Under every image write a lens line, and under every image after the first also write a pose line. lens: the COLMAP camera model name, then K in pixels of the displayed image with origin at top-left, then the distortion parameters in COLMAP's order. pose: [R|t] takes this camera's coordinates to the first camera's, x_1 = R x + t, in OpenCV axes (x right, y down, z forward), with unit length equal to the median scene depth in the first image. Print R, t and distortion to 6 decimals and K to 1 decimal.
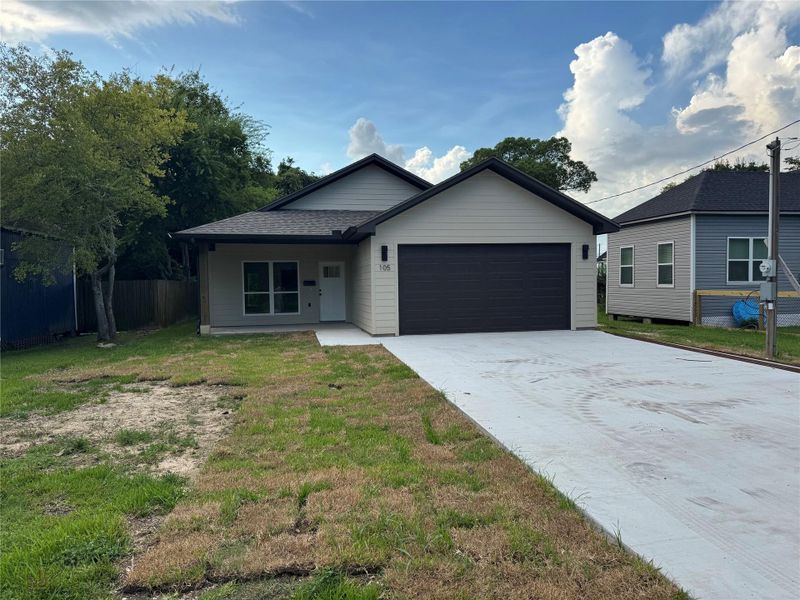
lens RADIAL K [[556.0, 0, 400.0], [0, 556.0, 300.0], [0, 0, 1]] dist [0.147007, -0.245128]
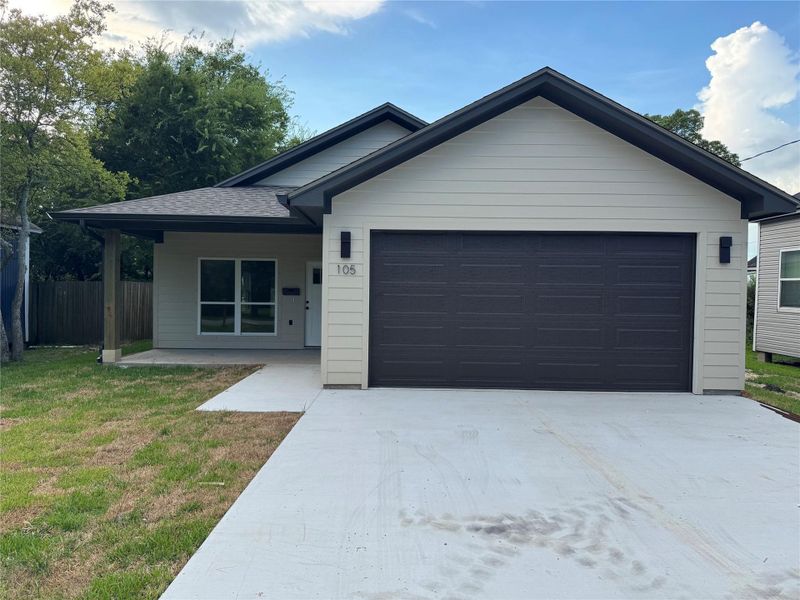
lens RADIAL K [[564.4, 0, 400.0], [0, 564.4, 300.0], [0, 0, 1]] dist [0.054961, -0.052359]
pose [[0.981485, 0.033243, -0.188634, 0.107508], [-0.035687, 0.999317, -0.009573, -0.018037], [0.188187, 0.016127, 0.982001, 0.339425]]
